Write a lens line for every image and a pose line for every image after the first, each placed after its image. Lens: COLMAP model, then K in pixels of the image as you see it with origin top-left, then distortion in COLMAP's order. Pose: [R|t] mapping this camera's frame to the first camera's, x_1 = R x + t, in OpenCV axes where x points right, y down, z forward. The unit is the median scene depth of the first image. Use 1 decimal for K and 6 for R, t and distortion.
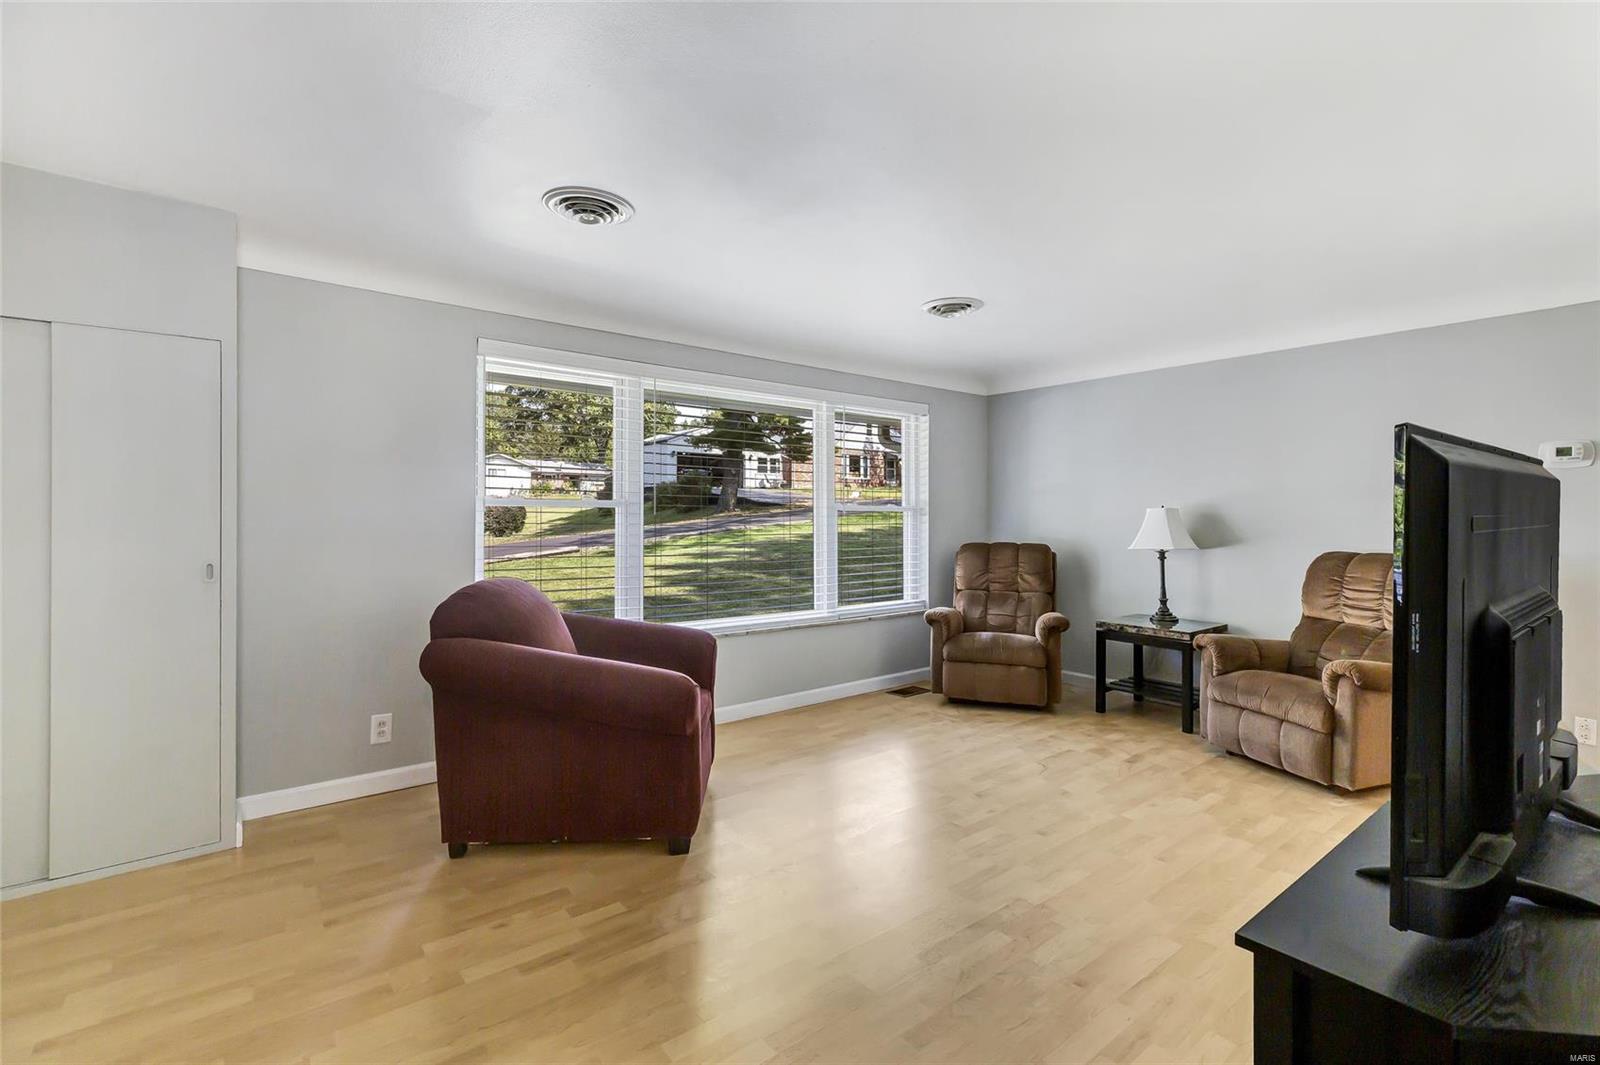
lens RADIAL K [[729.0, 0, 803.7], [0, 729.0, 514.0], [0, 0, 1]] dist [0.003538, 0.000174]
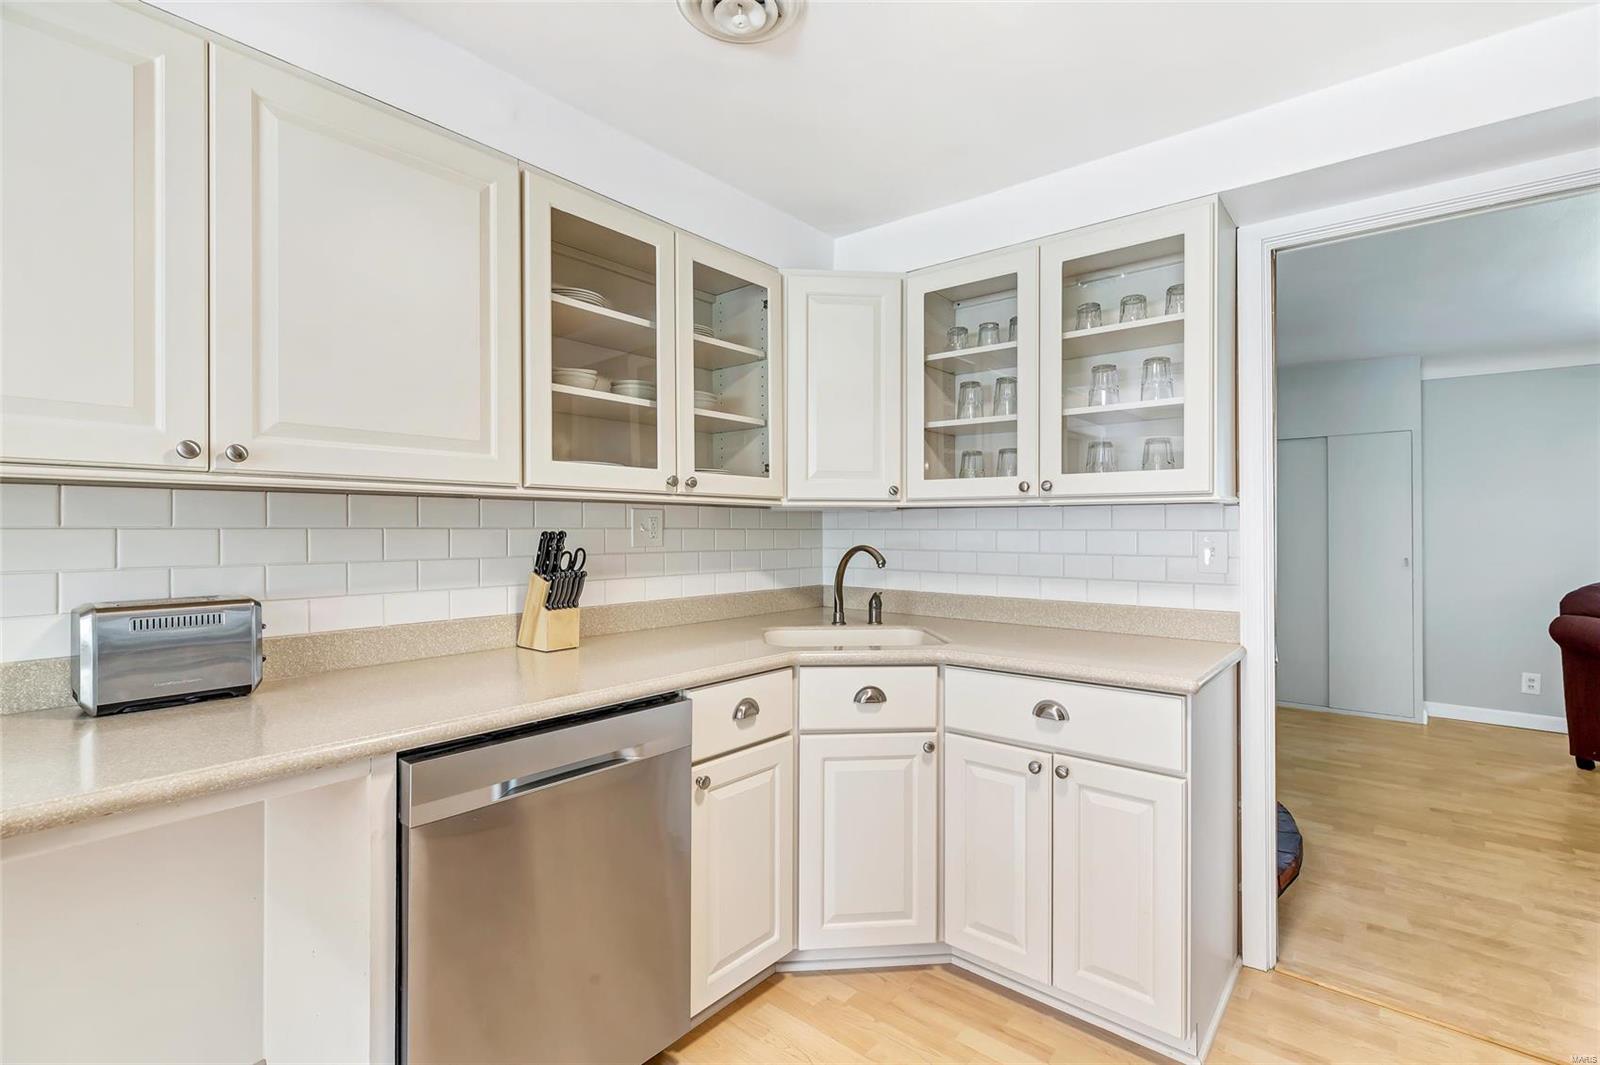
lens RADIAL K [[723.1, 0, 803.4], [0, 723.1, 527.6], [0, 0, 1]] dist [0.002690, -0.001007]
pose [[0.199623, -0.006174, -0.979853, 0.470560], [0.001366, 0.999981, -0.006022, 0.003177], [0.979872, -0.000136, 0.199628, -0.598292]]
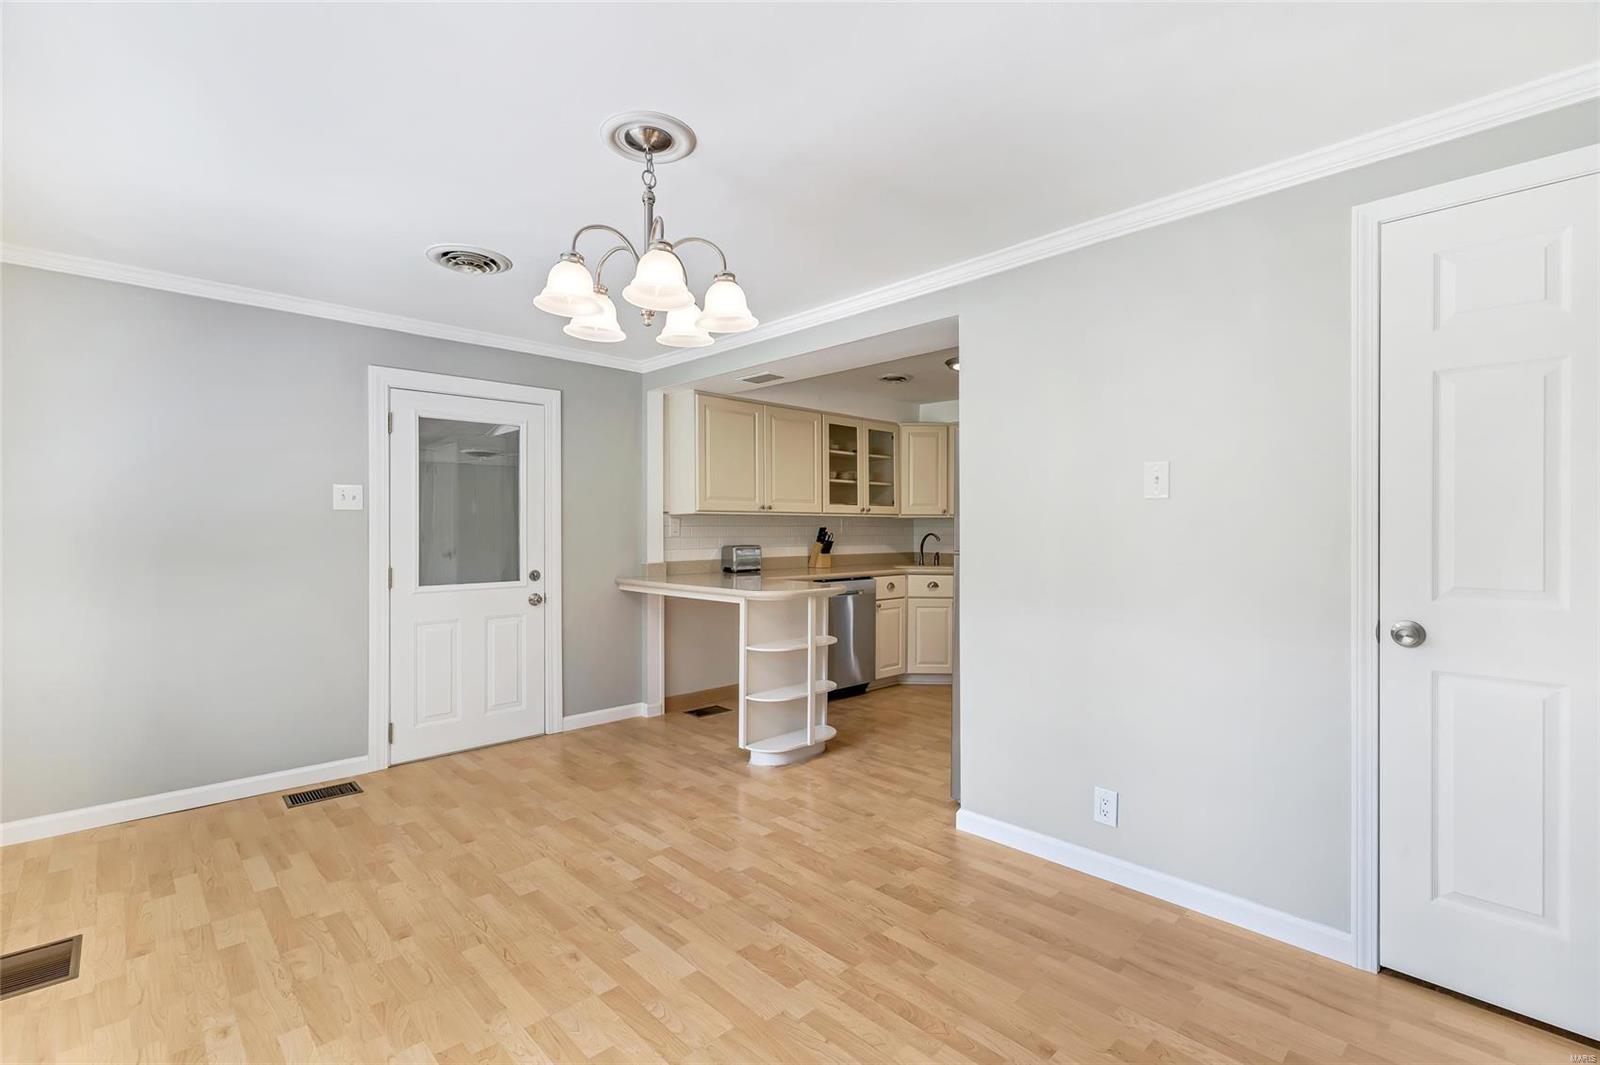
lens RADIAL K [[723.1, 0, 803.4], [0, 723.1, 527.6], [0, 0, 1]] dist [0.002690, -0.001007]
pose [[0.092759, -0.002154, -0.995686, 1.540942], [-0.000215, 0.999998, -0.002184, 0.007208], [0.995689, 0.000416, 0.092759, -0.880997]]
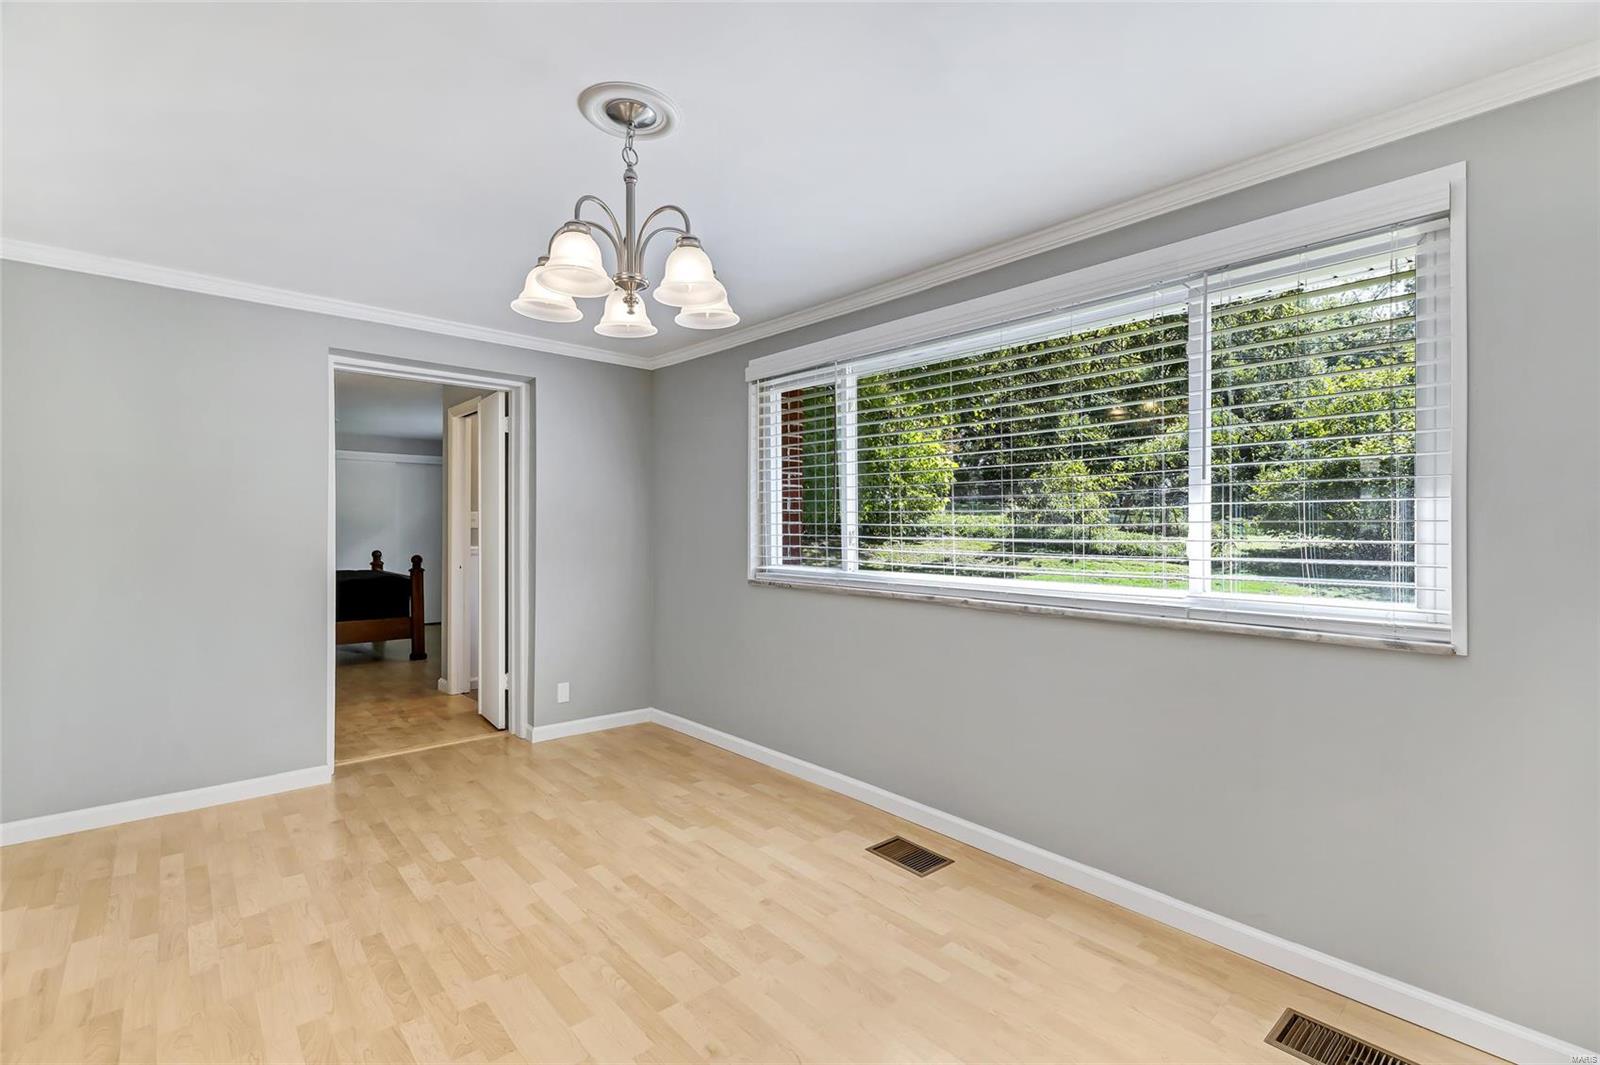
lens RADIAL K [[729.0, 0, 803.7], [0, 729.0, 514.0], [0, 0, 1]] dist [0.003538, 0.000174]
pose [[-0.051682, 0.005981, 0.998646, 0.379942], [-0.002992, 0.999977, -0.006144, -0.003100], [-0.998659, -0.003305, -0.051663, -1.055559]]
